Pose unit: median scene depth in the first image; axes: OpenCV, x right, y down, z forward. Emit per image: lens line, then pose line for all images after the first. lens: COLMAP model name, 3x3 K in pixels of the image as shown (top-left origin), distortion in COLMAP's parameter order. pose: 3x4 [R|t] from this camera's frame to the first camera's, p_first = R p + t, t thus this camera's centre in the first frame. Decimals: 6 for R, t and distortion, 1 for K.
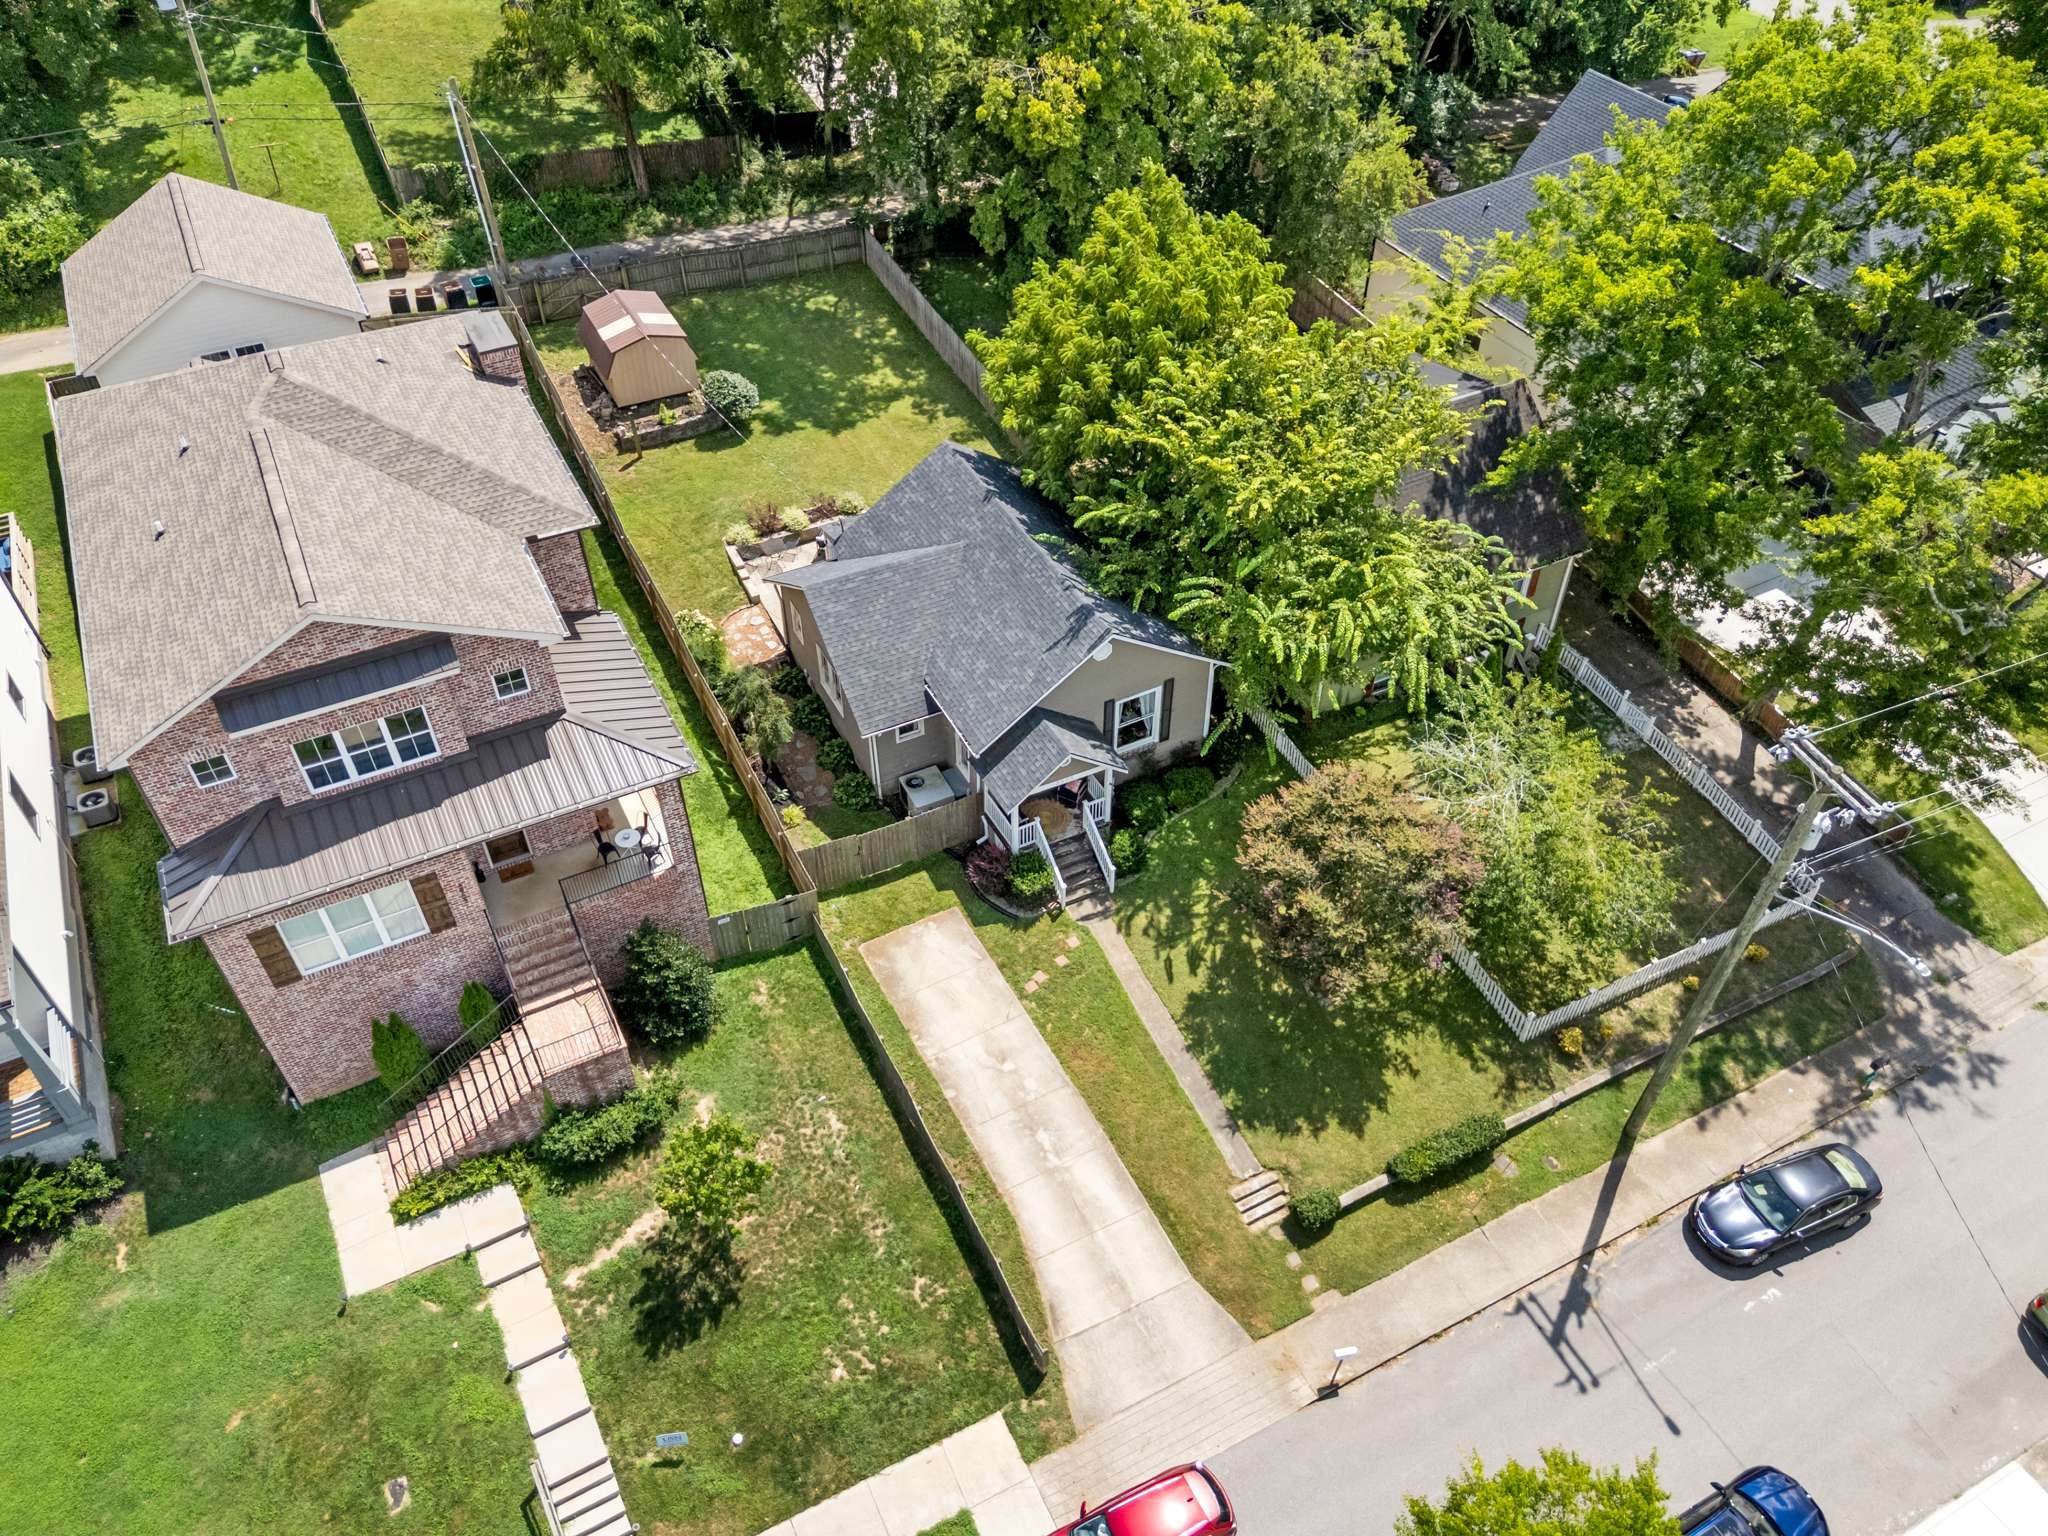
lens RADIAL K [[1506.1, 0, 1028.7], [0, 1506.1, 767.5], [0, 0, 1]] dist [0.057405, -0.037623]
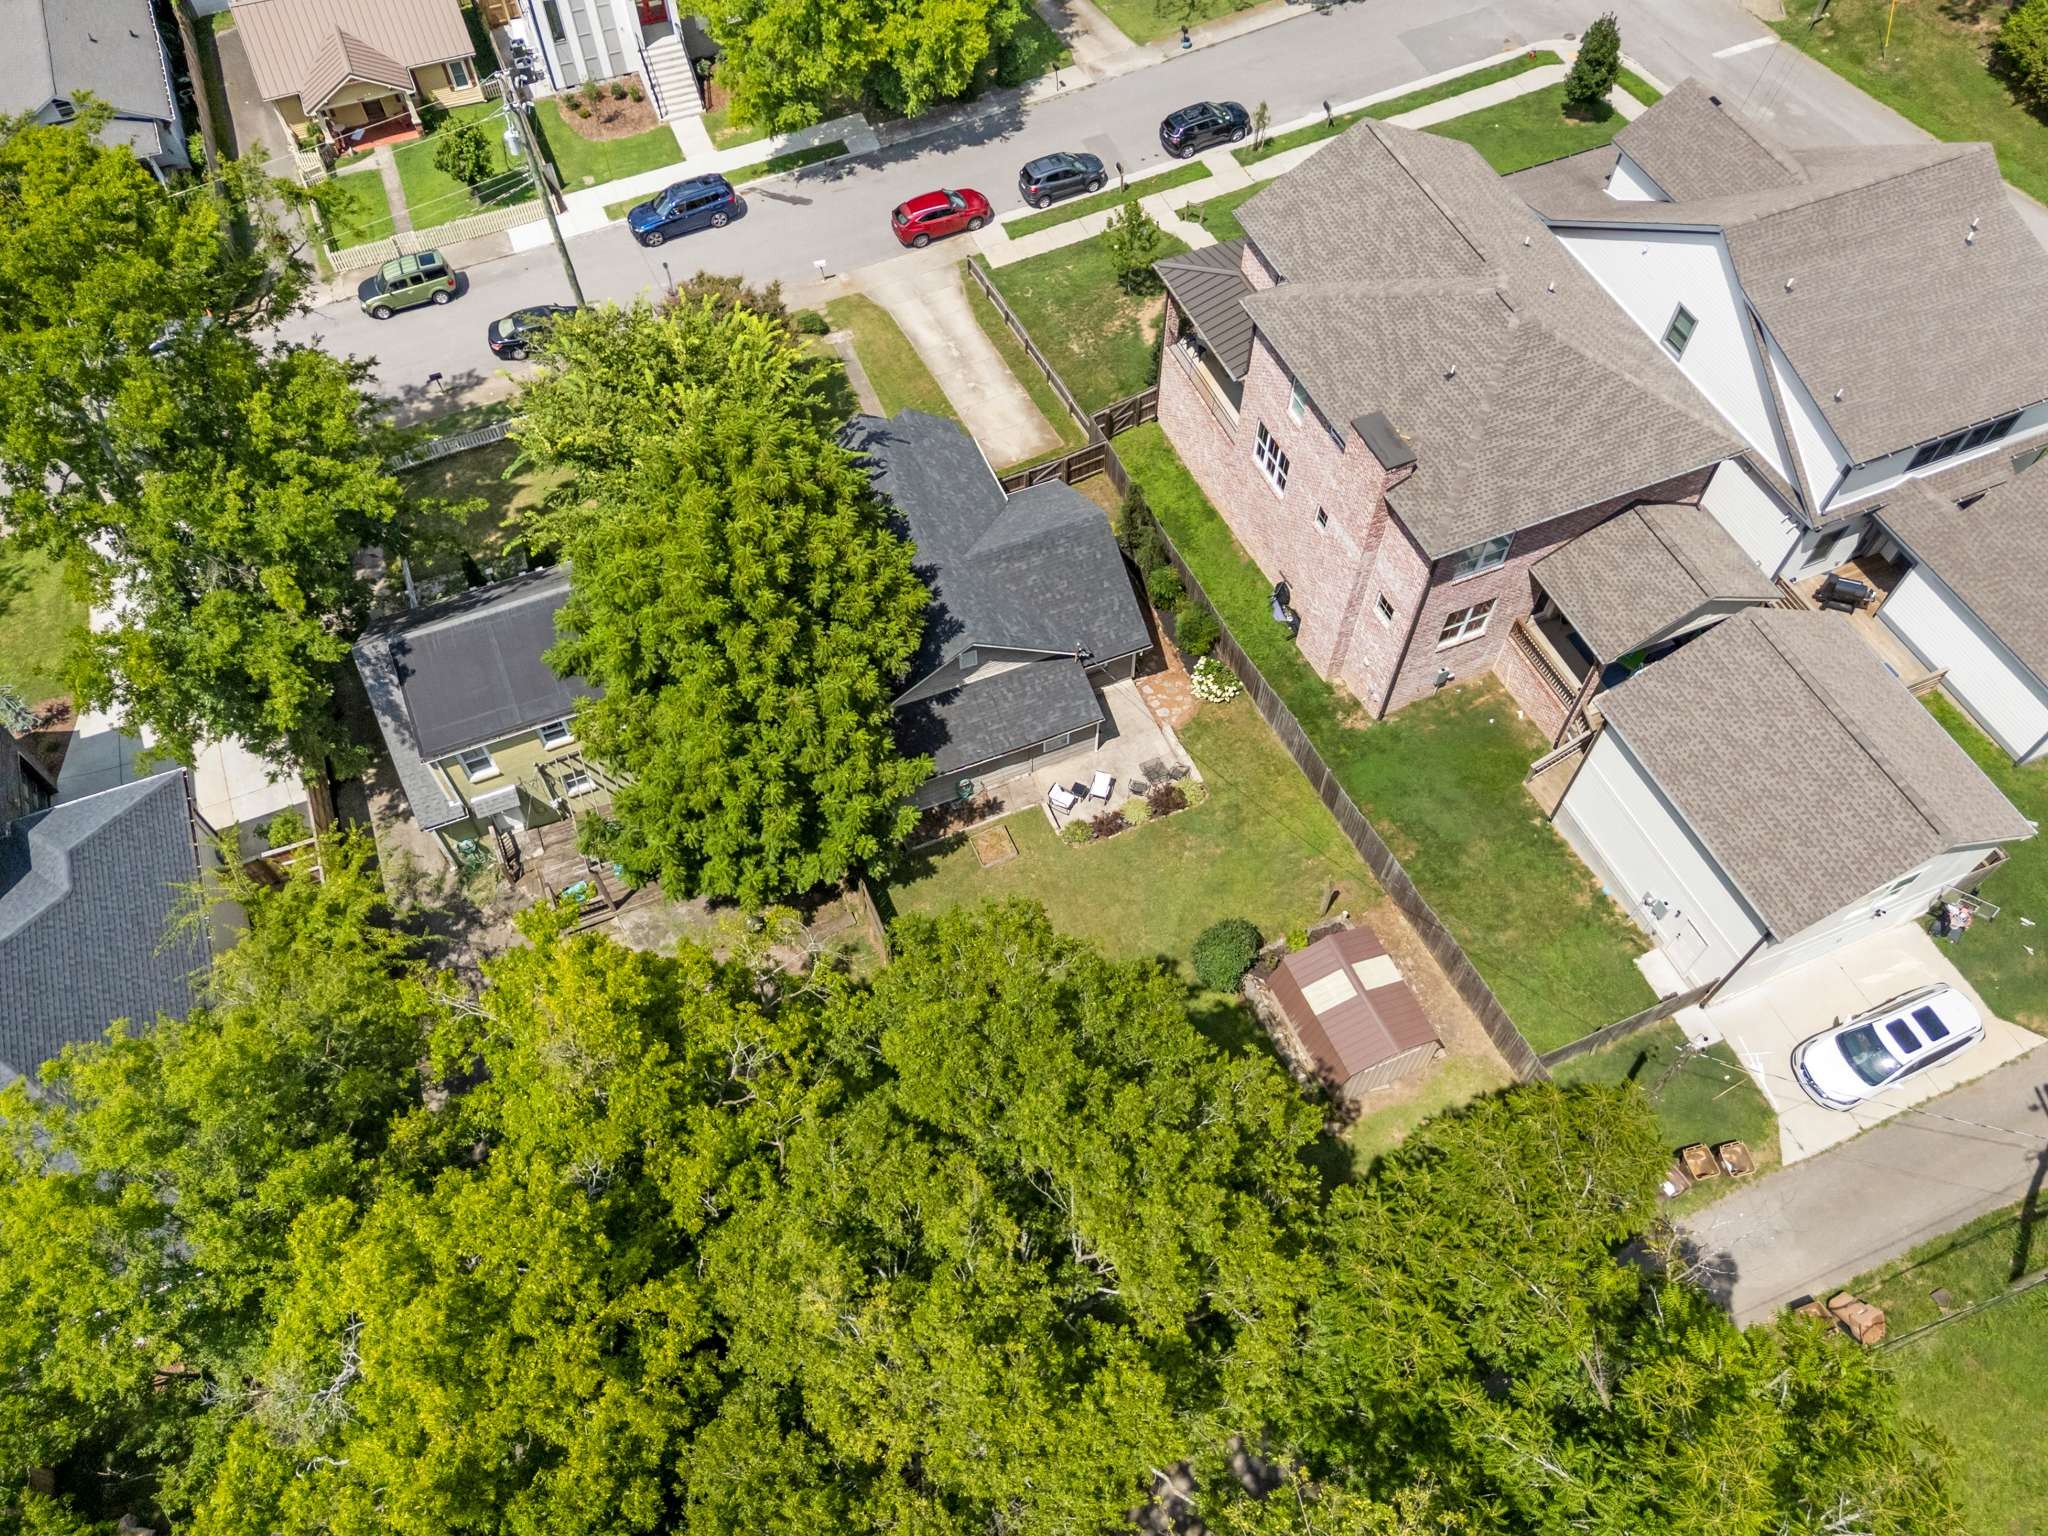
lens RADIAL K [[1506.1, 0, 1028.7], [0, 1506.1, 767.5], [0, 0, 1]] dist [0.057405, -0.037623]
pose [[-0.996751, -0.062000, 0.051410, -0.181940], [0.062053, -0.184225, 0.980923, -1.451109], [-0.051347, 0.980927, 0.187474, 1.078388]]
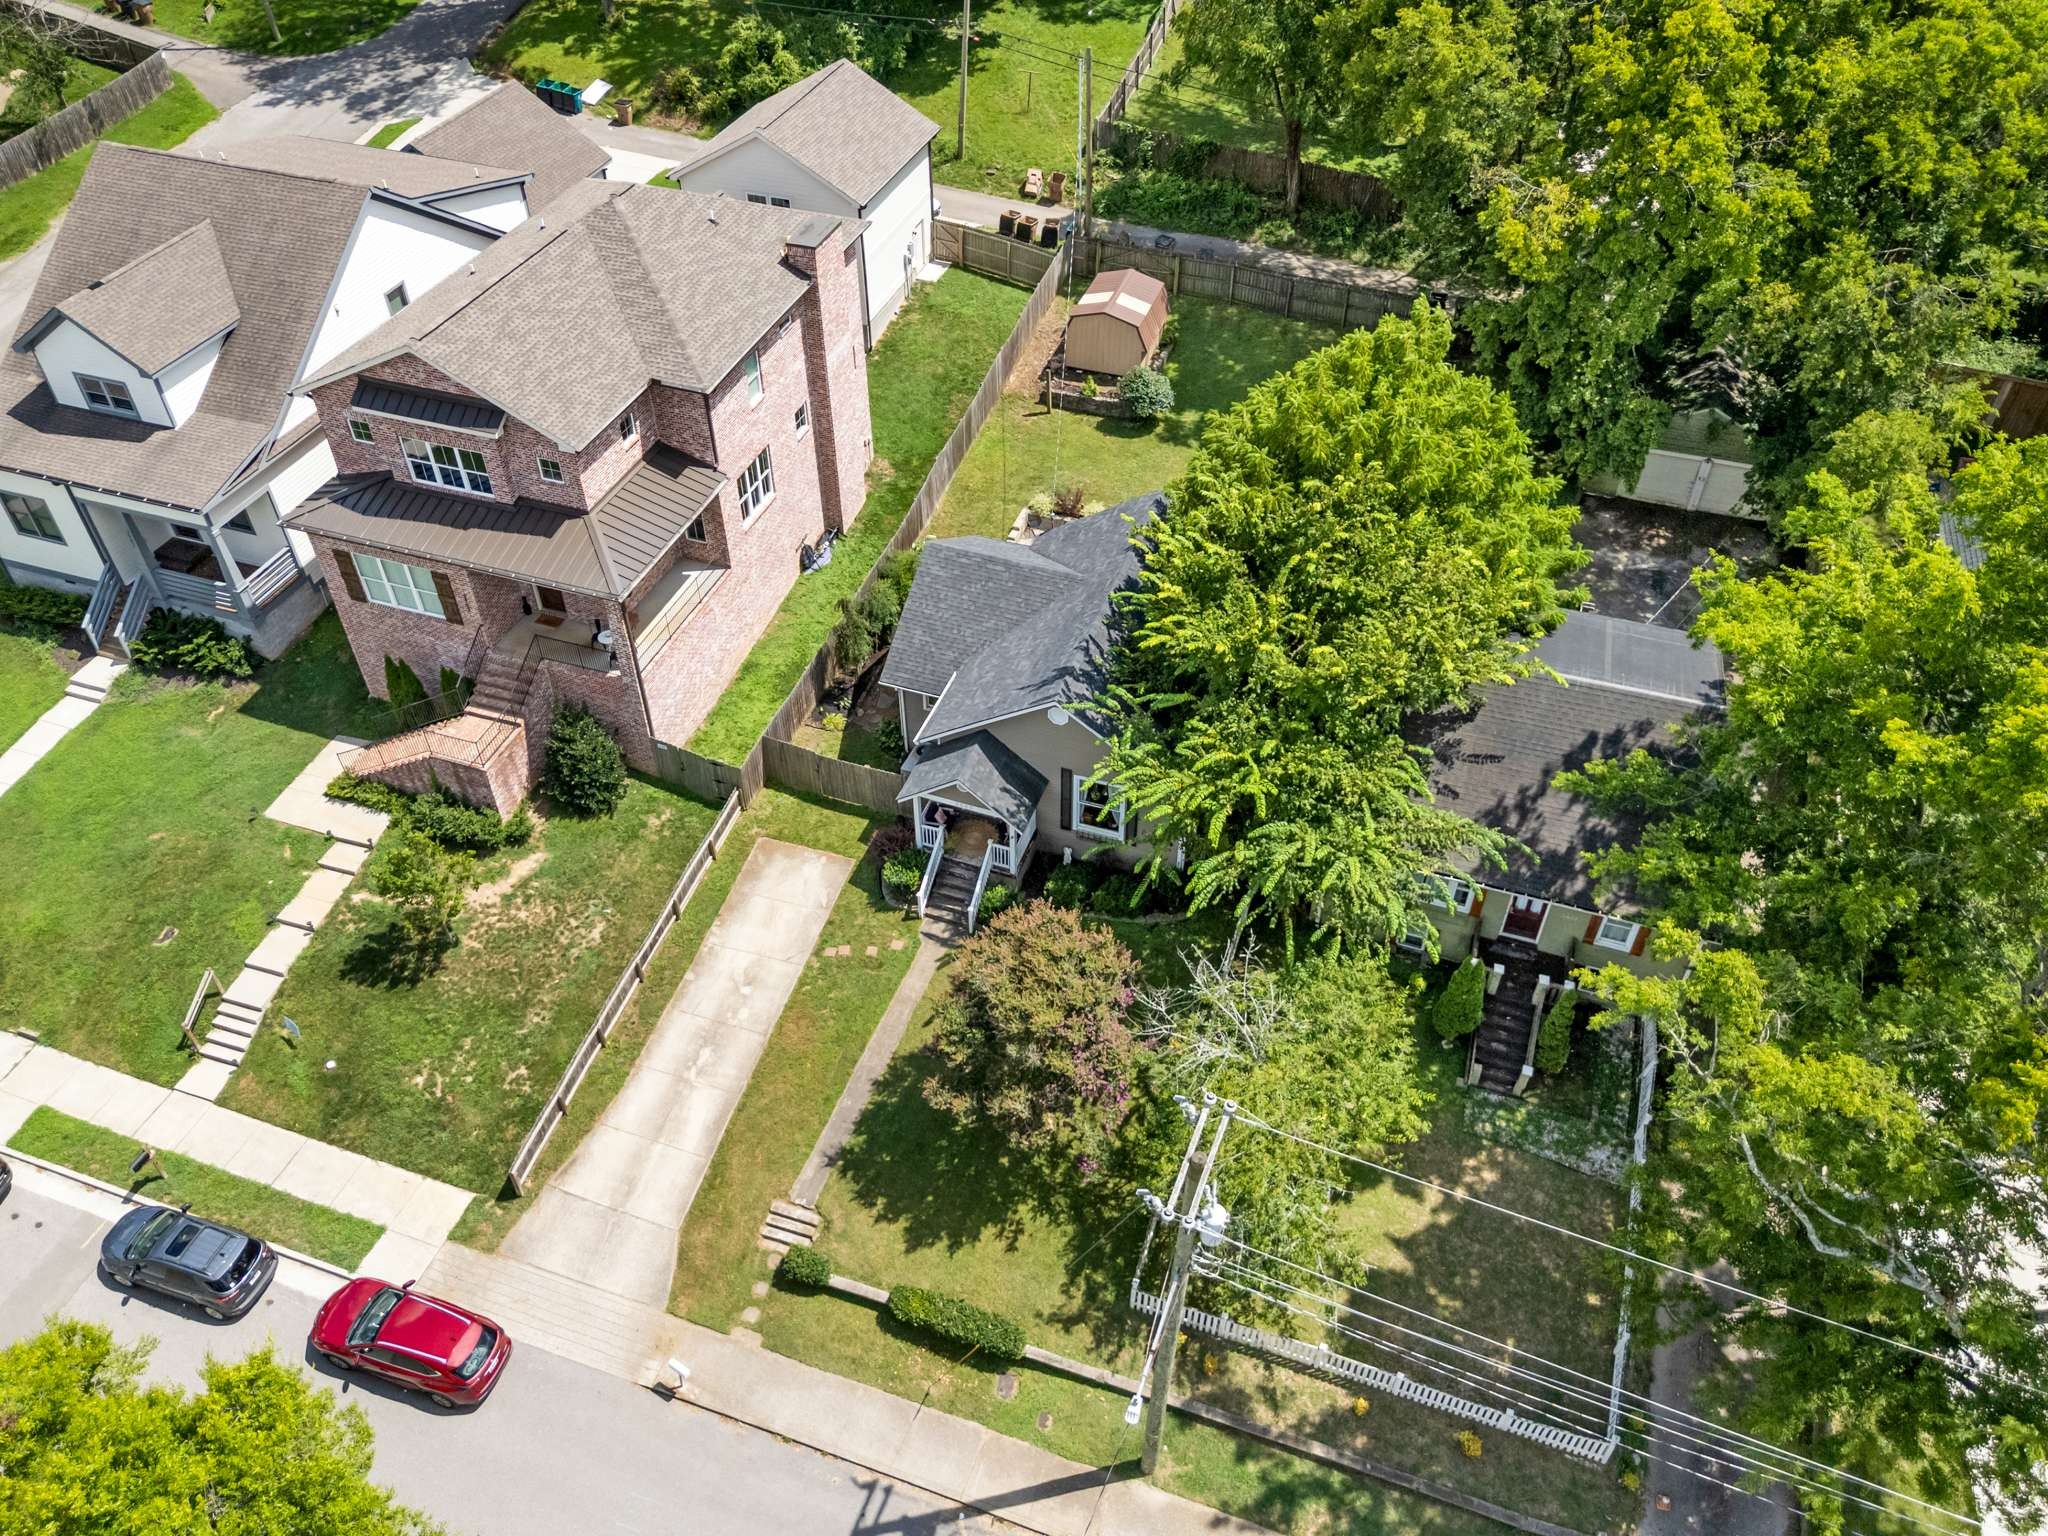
lens RADIAL K [[1506.1, 0, 1028.7], [0, 1506.1, 767.5], [0, 0, 1]] dist [0.057405, -0.037623]
pose [[0.691939, 0.496222, -0.524390, 0.604393], [-0.500331, 0.853229, 0.147204, -0.194979], [0.520471, 0.160512, 0.838657, 0.170171]]
